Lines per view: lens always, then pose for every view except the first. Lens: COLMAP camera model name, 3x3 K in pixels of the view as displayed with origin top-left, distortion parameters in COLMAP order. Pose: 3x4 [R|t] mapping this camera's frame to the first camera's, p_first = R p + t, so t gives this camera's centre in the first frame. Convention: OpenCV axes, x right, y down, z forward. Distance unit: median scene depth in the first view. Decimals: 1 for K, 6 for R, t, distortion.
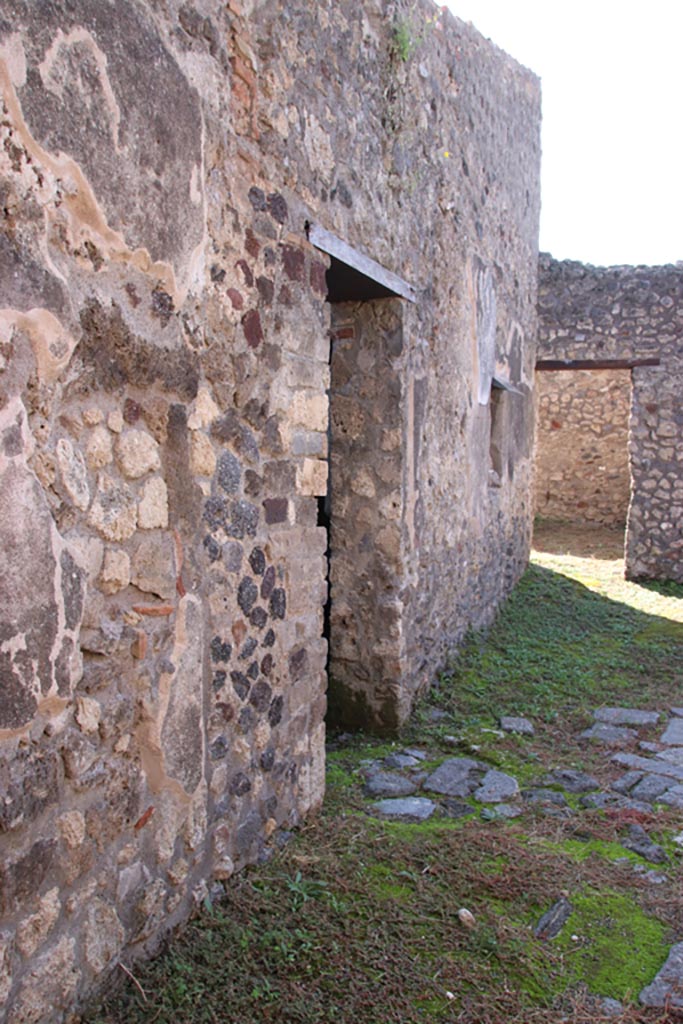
lens RADIAL K [[982.4, 0, 341.5], [0, 982.4, 512.0], [0, 0, 1]] dist [-0.154275, 0.272352]
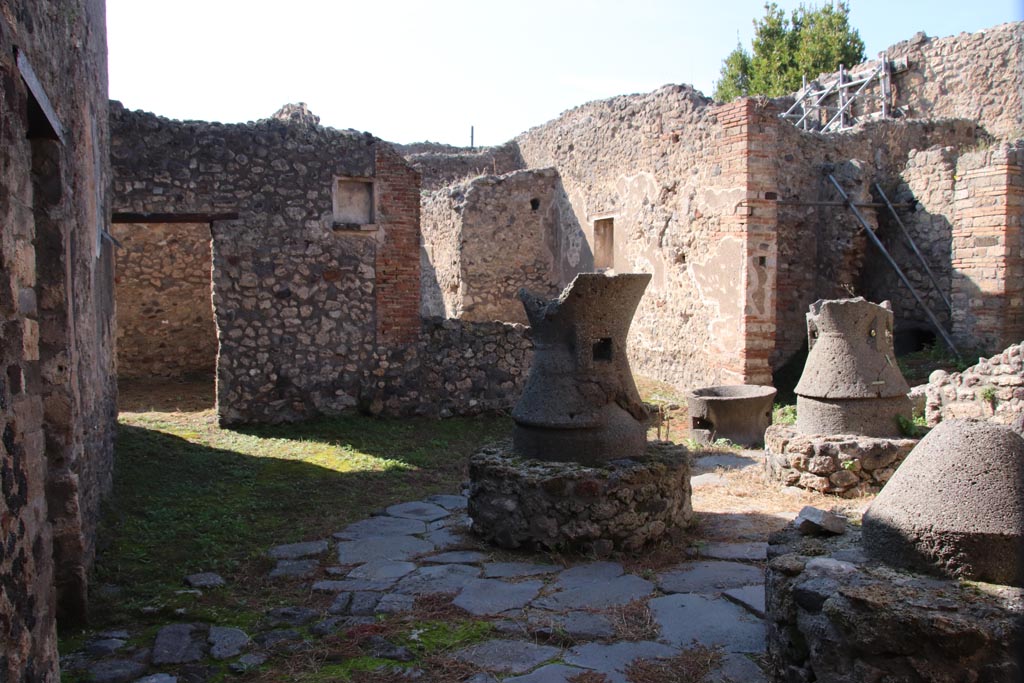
lens RADIAL K [[982.4, 0, 512.0], [0, 982.4, 341.5], [0, 0, 1]] dist [-0.154275, 0.272352]
pose [[0.698788, -0.062757, 0.712571, -0.217928], [0.082870, 0.996539, 0.006500, -0.002297], [-0.710513, 0.054509, 0.701570, 0.060163]]
